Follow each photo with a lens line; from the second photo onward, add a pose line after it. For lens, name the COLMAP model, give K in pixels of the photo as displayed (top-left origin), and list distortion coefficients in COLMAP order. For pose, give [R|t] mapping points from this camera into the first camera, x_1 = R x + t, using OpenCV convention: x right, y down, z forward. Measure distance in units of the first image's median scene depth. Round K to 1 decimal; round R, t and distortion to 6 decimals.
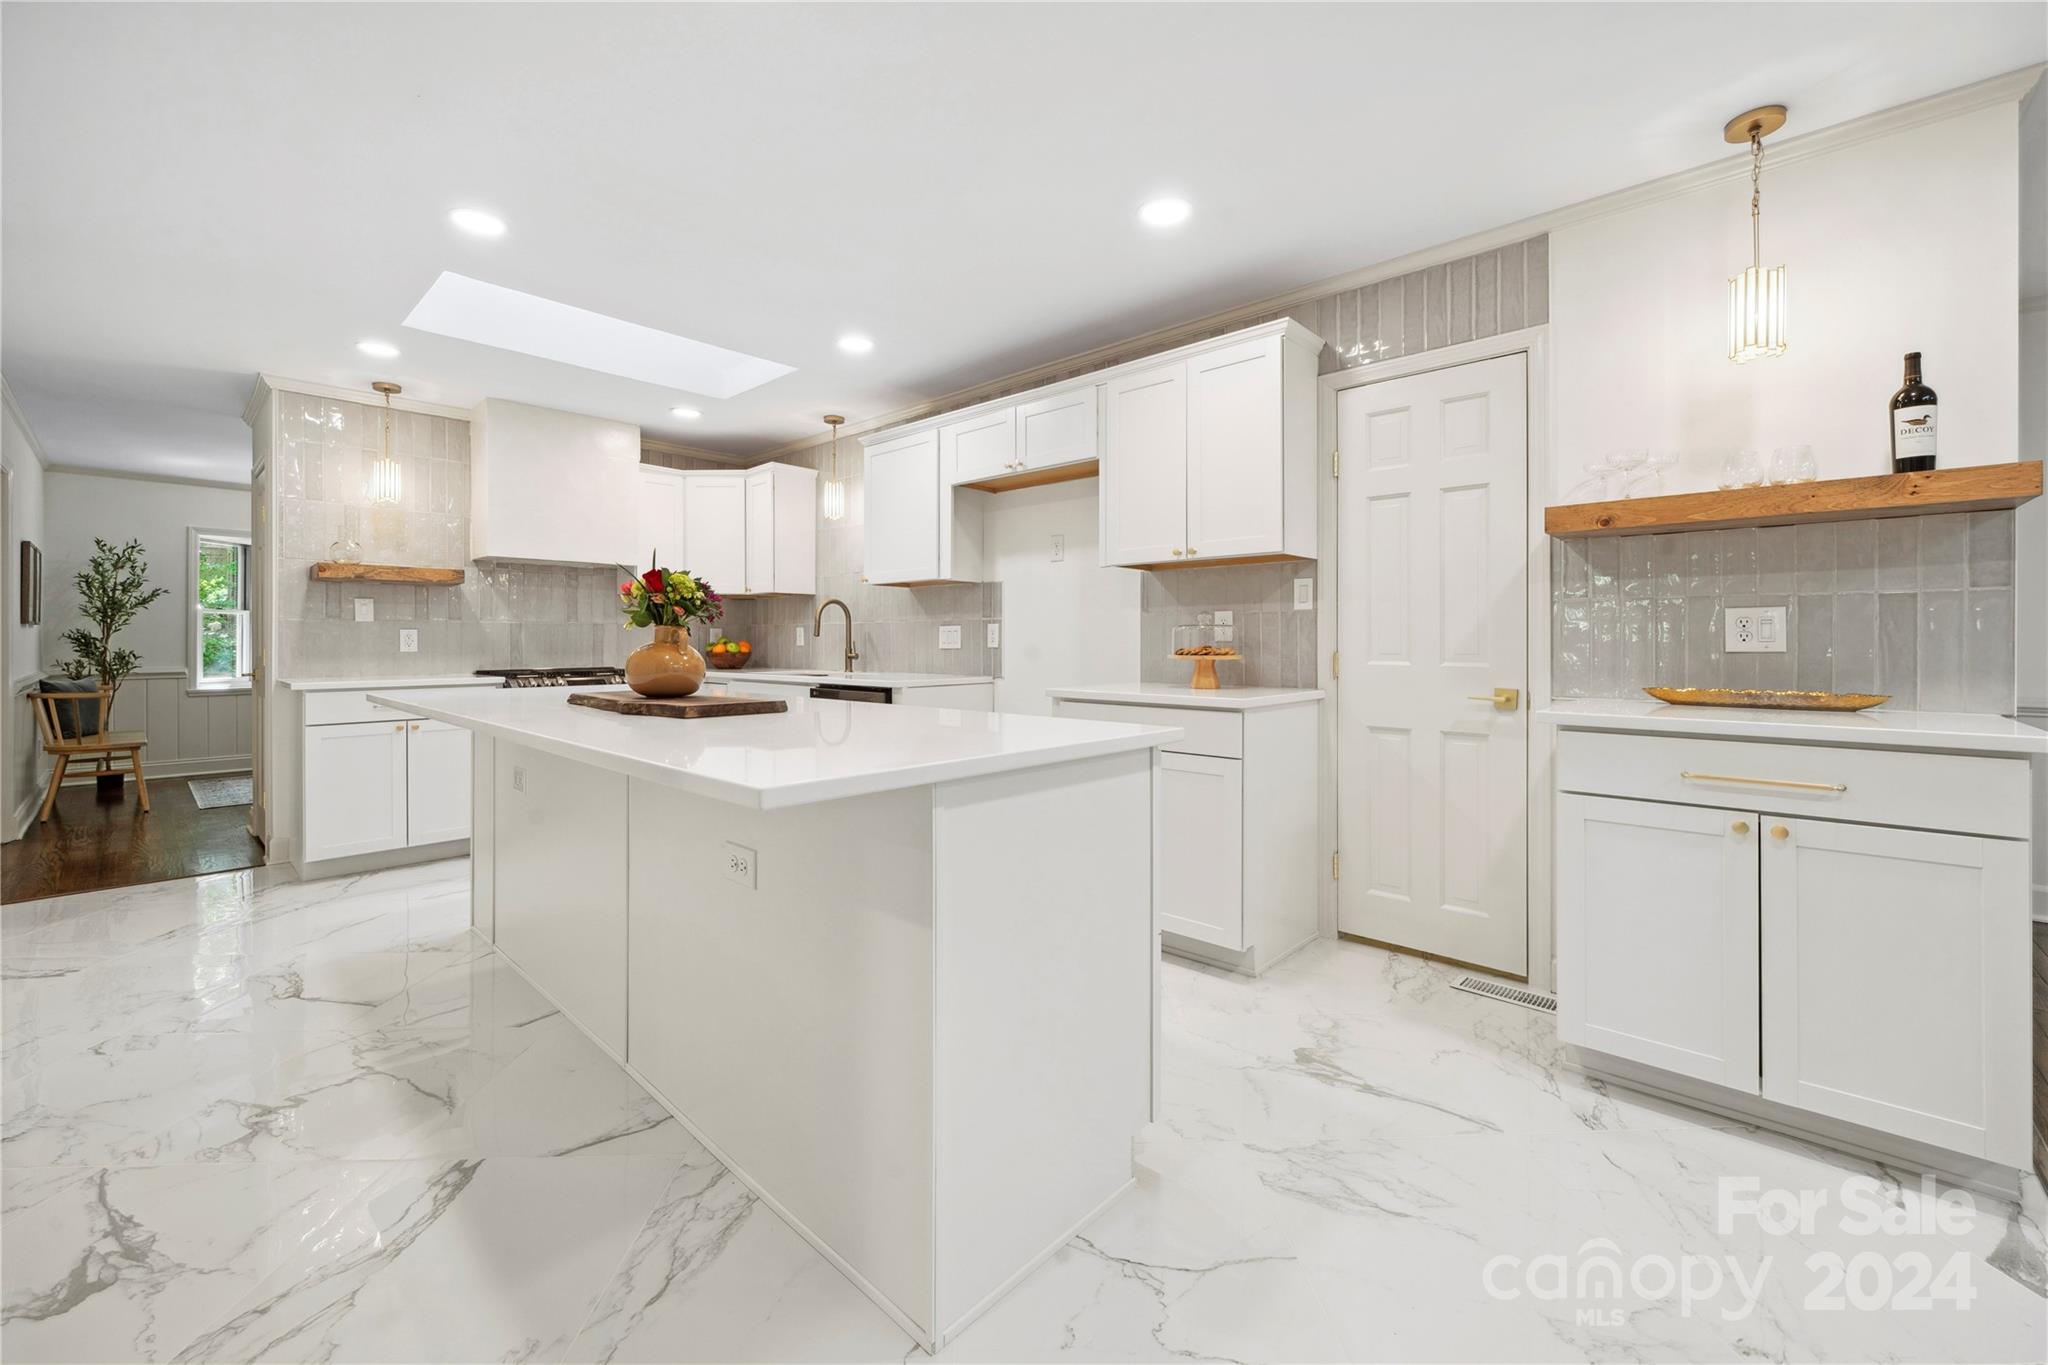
lens RADIAL K [[808.3, 0, 1022.7], [0, 808.3, 642.5], [0, 0, 1]] dist [-0.000755, 0.000399]
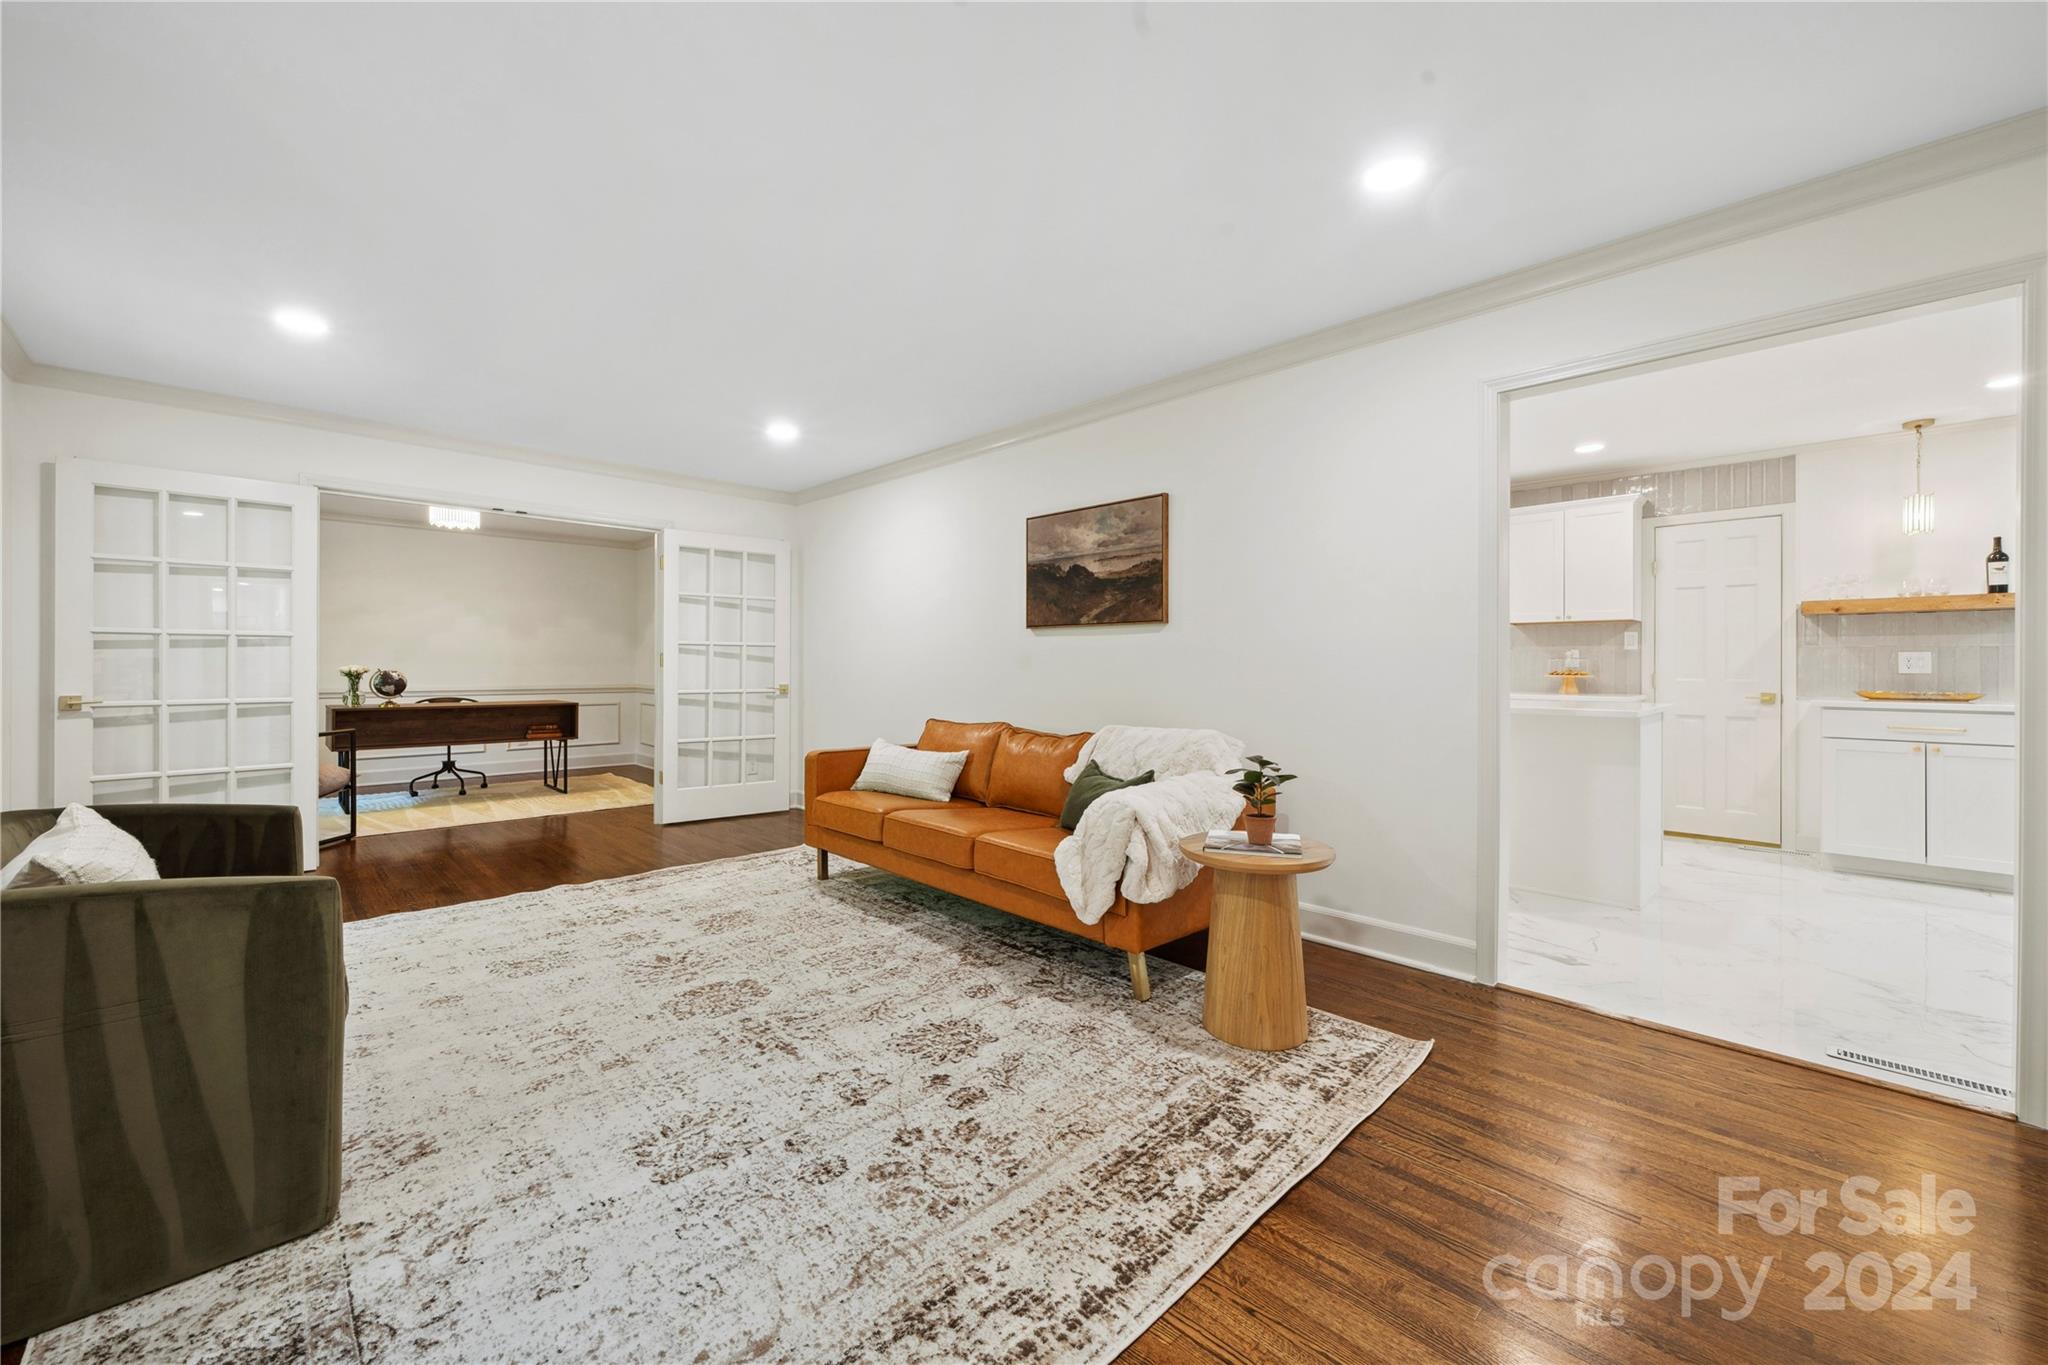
lens RADIAL K [[808.3, 0, 1007.1], [0, 808.3, 665.1], [0, 0, 1]] dist [-0.000755, 0.000399]
pose [[0.998439, 0.002080, -0.055821, -0.706541], [-0.001986, 0.999997, 0.001738, -0.005315], [0.055825, -0.001624, 0.998439, -0.649324]]
